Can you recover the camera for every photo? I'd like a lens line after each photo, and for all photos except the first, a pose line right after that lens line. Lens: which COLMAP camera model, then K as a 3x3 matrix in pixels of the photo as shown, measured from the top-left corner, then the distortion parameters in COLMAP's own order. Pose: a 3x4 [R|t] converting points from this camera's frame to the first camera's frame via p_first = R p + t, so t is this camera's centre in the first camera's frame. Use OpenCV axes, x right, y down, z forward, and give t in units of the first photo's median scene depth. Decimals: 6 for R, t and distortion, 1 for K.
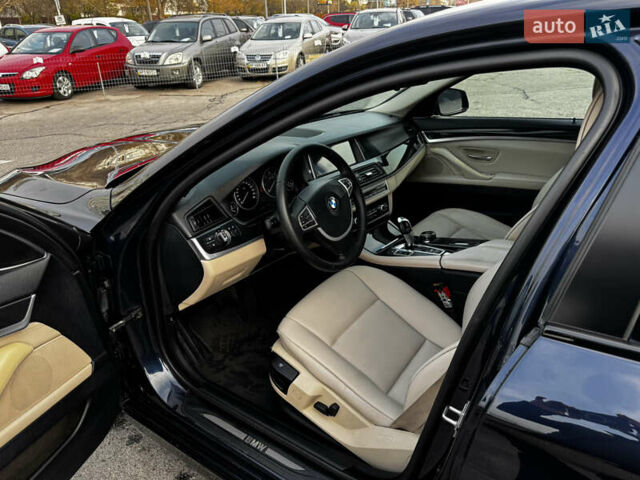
lens RADIAL K [[474.4, 0, 324.9], [0, 474.4, 239.4], [0, 0, 1]] dist [-0.002183, 0.000638]
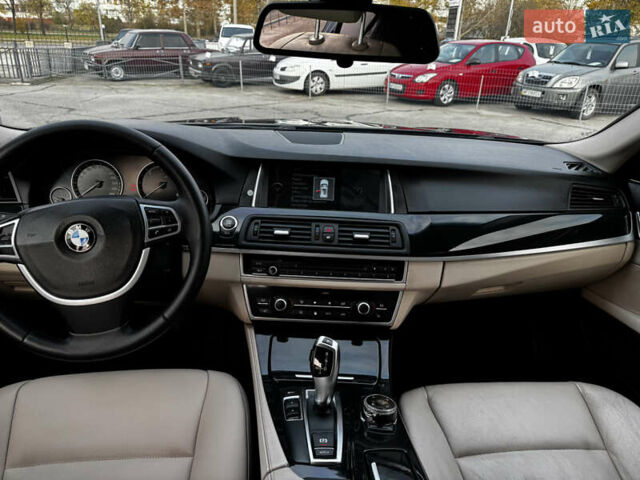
lens RADIAL K [[474.4, 0, 324.9], [0, 474.4, 239.4], [0, 0, 1]] dist [-0.002183, 0.000638]
pose [[0.657568, 0.342351, -0.671118, 0.079349], [-0.375662, 0.921147, 0.101819, -0.033069], [0.653056, 0.185161, 0.734325, 0.113981]]
